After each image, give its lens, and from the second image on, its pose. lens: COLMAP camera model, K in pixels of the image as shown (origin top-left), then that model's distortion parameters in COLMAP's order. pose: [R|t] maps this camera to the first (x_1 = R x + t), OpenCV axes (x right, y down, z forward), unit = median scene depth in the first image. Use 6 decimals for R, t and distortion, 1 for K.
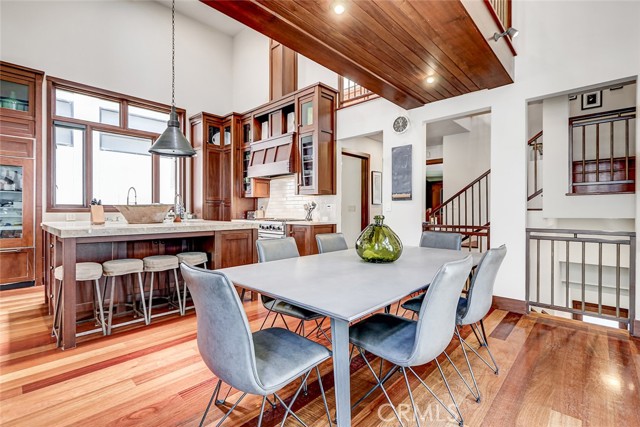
lens RADIAL K [[302.3, 0, 315.8], [0, 302.3, 212.9], [0, 0, 1]] dist [-0.000025, -0.000356]
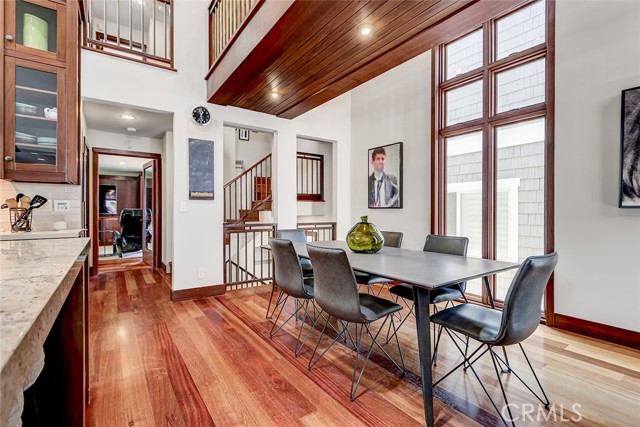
lens RADIAL K [[302.3, 0, 315.8], [0, 302.3, 212.9], [0, 0, 1]] dist [-0.000025, -0.000356]
pose [[0.206360, -0.009225, 0.978433, -0.540862], [0.006958, 0.999944, 0.007961, -0.006384], [-0.978451, 0.005165, 0.206413, 0.479138]]
